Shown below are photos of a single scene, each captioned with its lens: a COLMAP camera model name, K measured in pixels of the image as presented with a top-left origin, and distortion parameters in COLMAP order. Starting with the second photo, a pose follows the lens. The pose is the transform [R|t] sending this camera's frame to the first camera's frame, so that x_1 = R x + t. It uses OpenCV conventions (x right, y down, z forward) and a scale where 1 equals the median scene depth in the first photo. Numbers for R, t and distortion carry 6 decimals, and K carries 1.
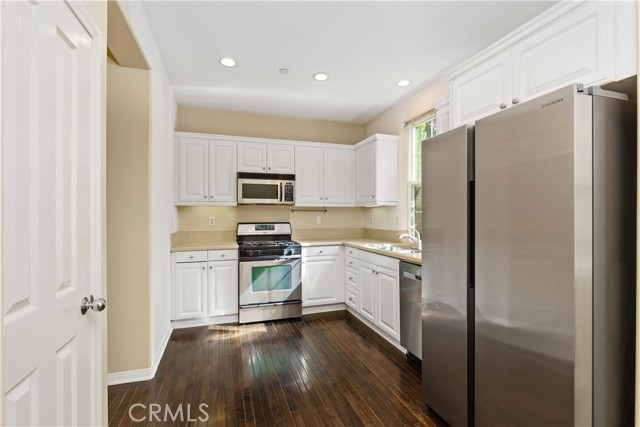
lens RADIAL K [[294.1, 0, 320.3], [0, 294.1, 215.8], [0, 0, 1]] dist [-0.001585, -0.000243]
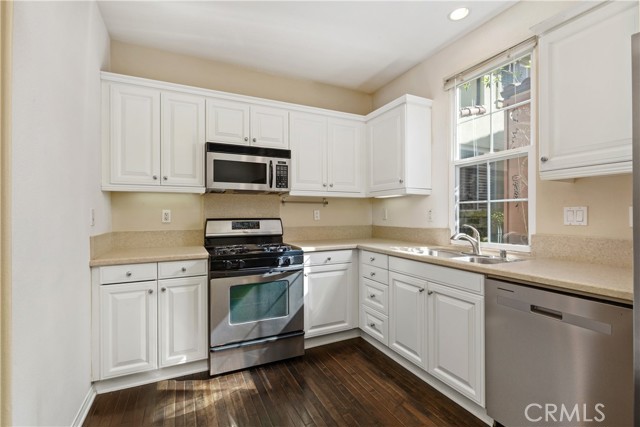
lens RADIAL K [[286.2, 0, 318.6], [0, 286.2, 213.5], [0, 0, 1]] dist [0.004460, -0.000316]
pose [[0.992633, -0.001049, 0.121152, -0.110734], [0.001168, 0.999999, -0.000916, 0.014423], [-0.121151, 0.001050, 0.992634, 0.333239]]
